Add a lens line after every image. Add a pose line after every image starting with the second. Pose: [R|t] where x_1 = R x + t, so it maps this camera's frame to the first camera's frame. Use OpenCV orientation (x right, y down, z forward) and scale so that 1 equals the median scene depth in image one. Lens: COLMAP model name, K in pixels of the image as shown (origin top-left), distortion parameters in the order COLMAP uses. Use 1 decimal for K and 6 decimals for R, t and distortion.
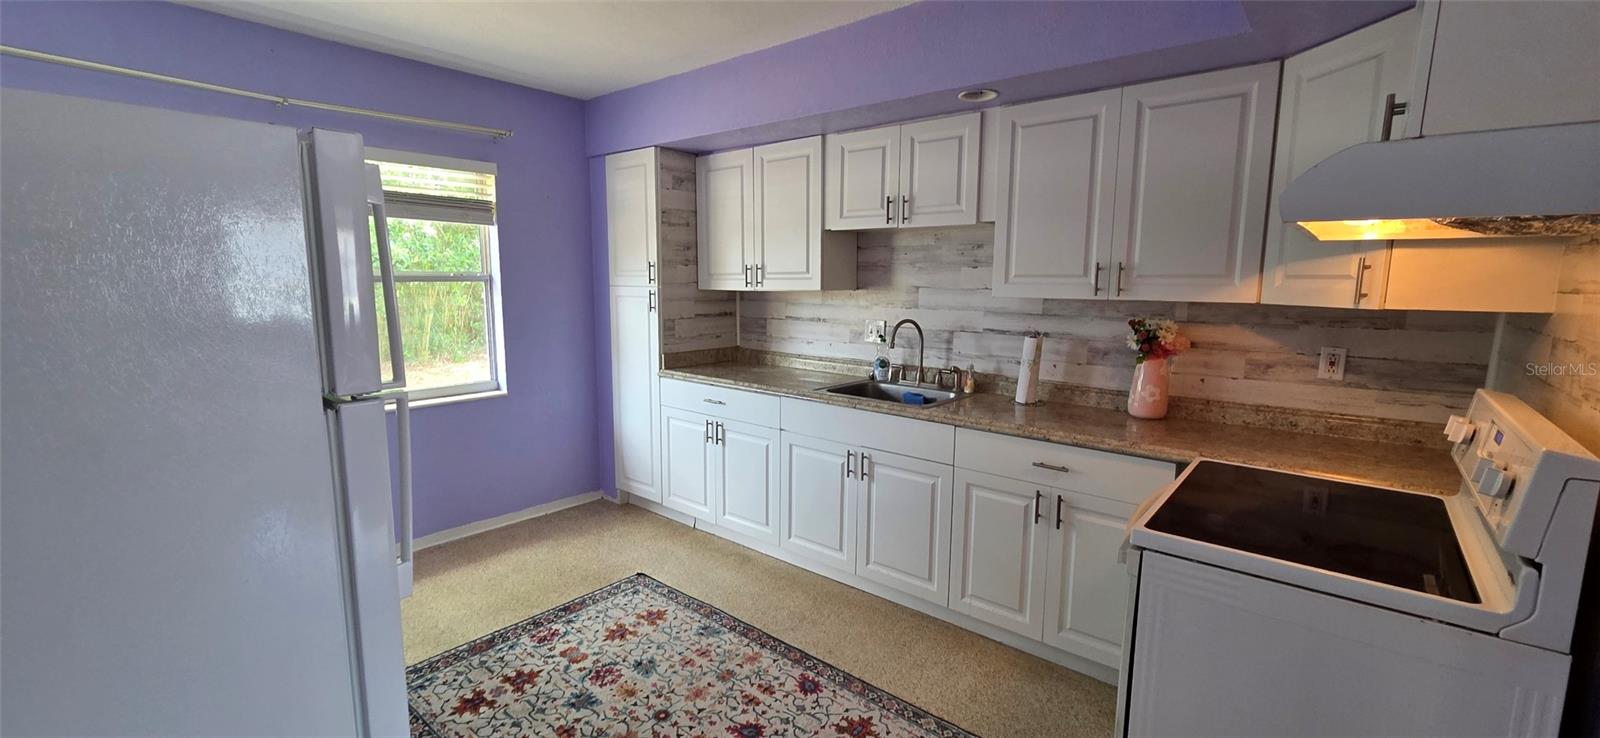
lens RADIAL K [[650.0, 0, 793.2], [0, 650.0, 370.4], [0, 0, 1]] dist [-0.002202, 0.000834]
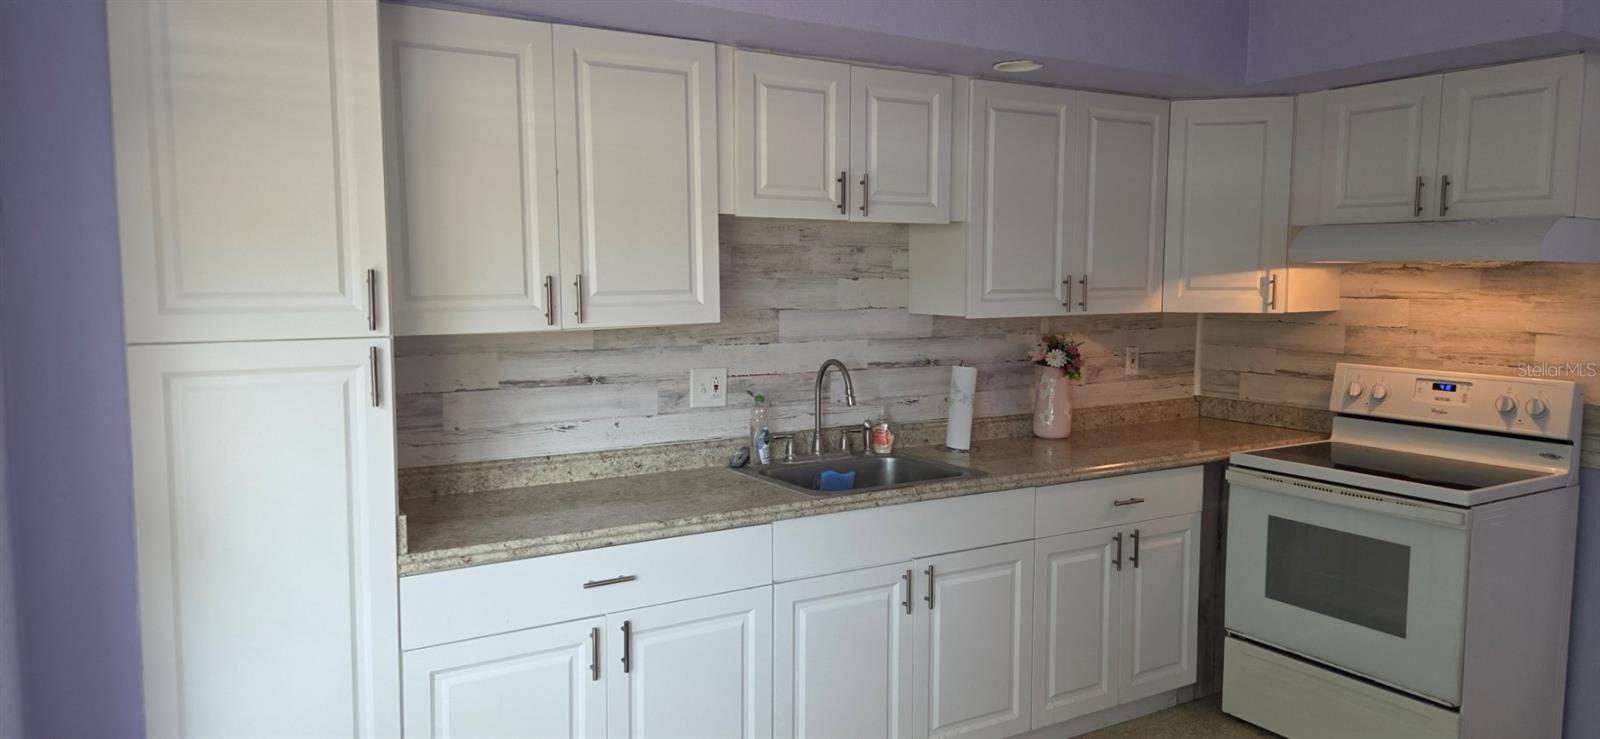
lens RADIAL K [[1063.9, 0, 791.1], [0, 1063.9, 362.3], [0, 0, 1]] dist [0.031806, -0.000903]
pose [[0.308913, -0.084809, 0.947302, -0.816354], [0.139121, 0.989332, 0.043205, -0.122839], [-0.940860, 0.118443, 0.317416, 0.677121]]
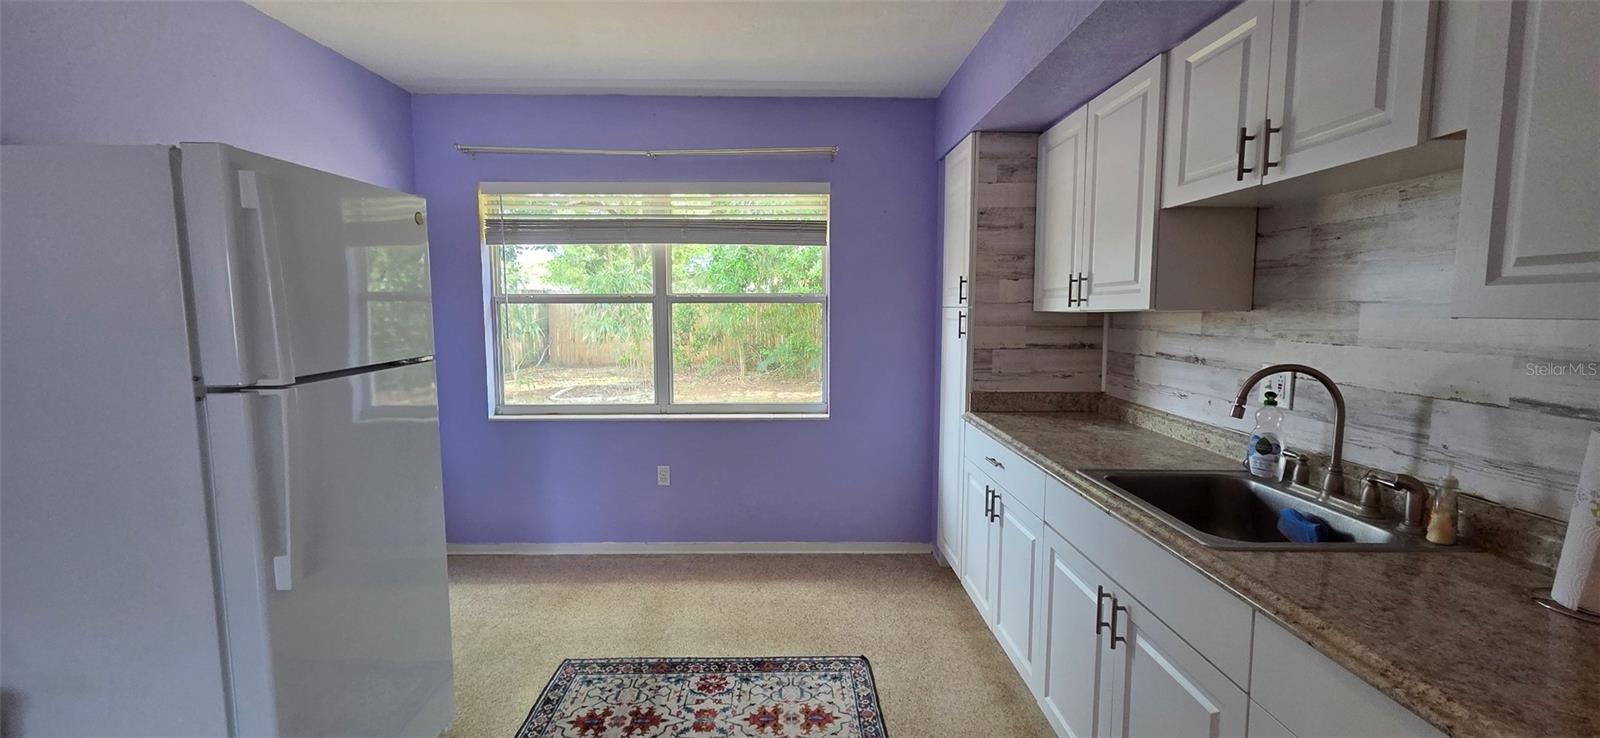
lens RADIAL K [[650.0, 0, 799.0], [0, 650.0, 373.1], [0, 0, 1]] dist [-0.002202, 0.000834]
pose [[0.664001, 0.069200, -0.744523, 0.286746], [-0.101876, 0.994796, 0.001604, -0.033005], [0.740759, 0.074784, 0.667595, 0.368421]]
